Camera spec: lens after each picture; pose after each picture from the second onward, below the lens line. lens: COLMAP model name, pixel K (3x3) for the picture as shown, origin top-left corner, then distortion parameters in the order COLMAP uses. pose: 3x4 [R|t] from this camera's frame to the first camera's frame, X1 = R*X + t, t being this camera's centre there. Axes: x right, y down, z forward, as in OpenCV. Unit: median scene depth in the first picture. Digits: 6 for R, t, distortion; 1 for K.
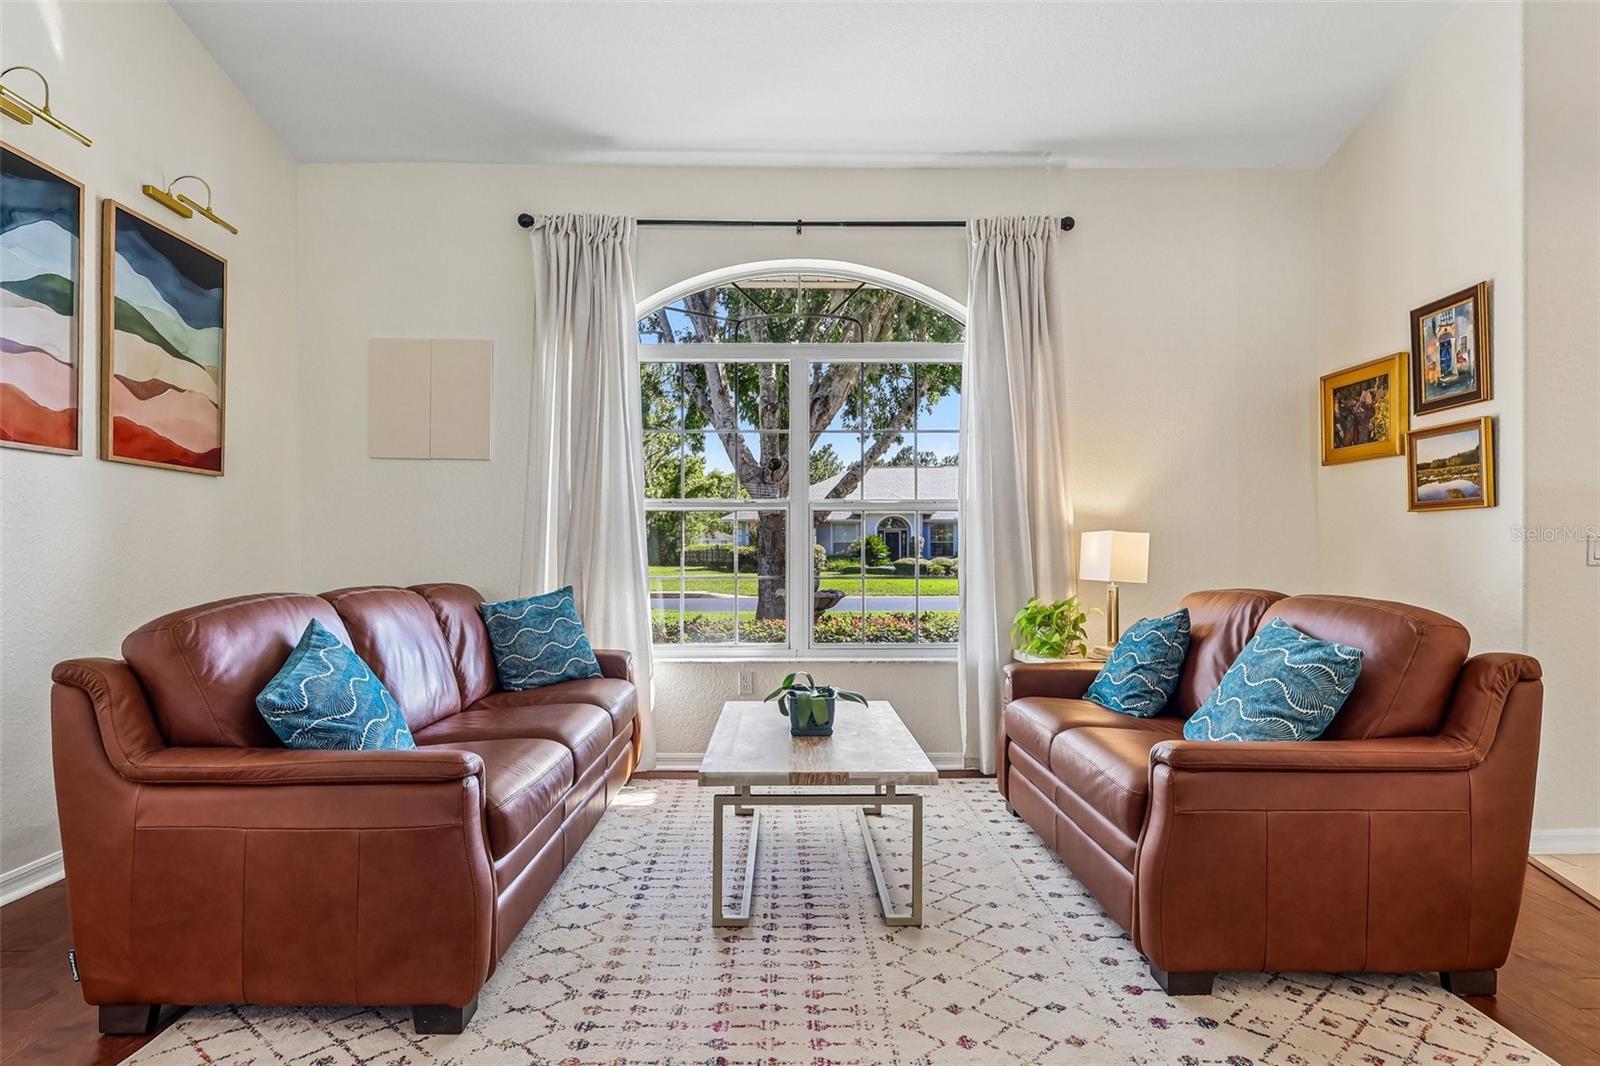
lens RADIAL K [[848.1, 0, 797.7], [0, 848.1, 540.9], [0, 0, 1]] dist [0.001830, 0.000118]
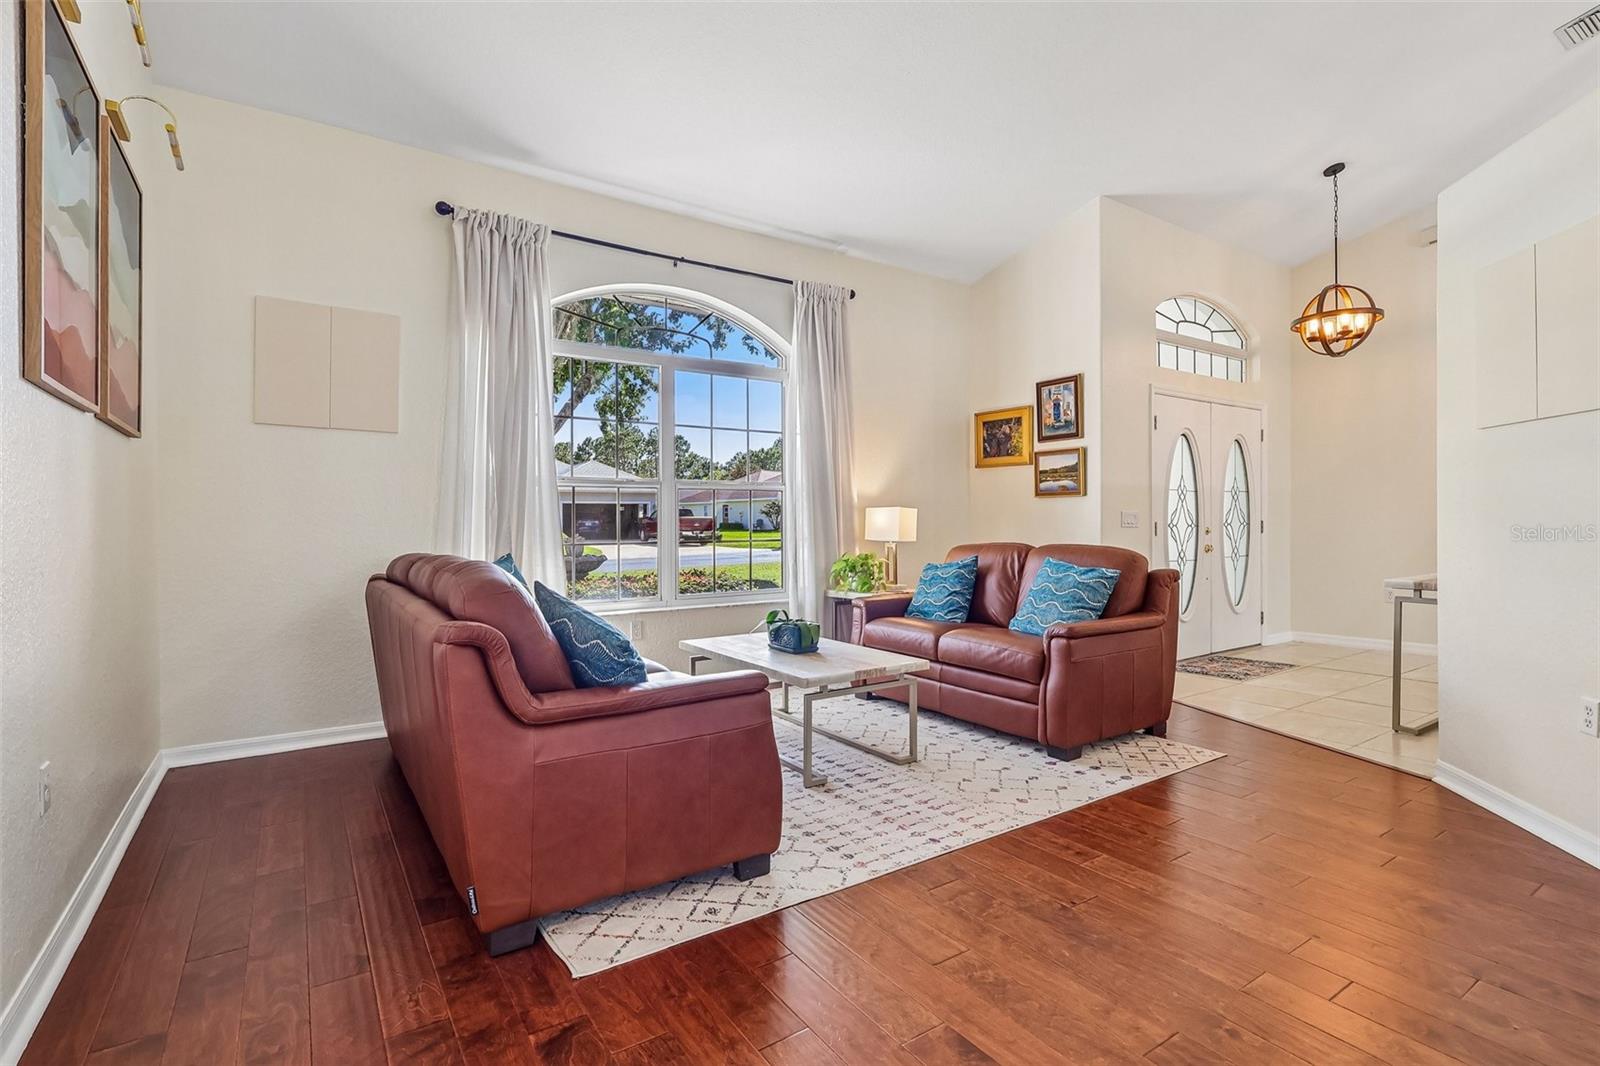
lens RADIAL K [[745.8, 0, 793.0], [0, 745.8, 513.8], [0, 0, 1]] dist [-0.001383, 0.000003]
pose [[0.837966, 0.001963, 0.545719, -0.572235], [-0.002785, 0.999996, 0.000679, -0.000293], [-0.545715, -0.002089, 0.837968, -0.016155]]
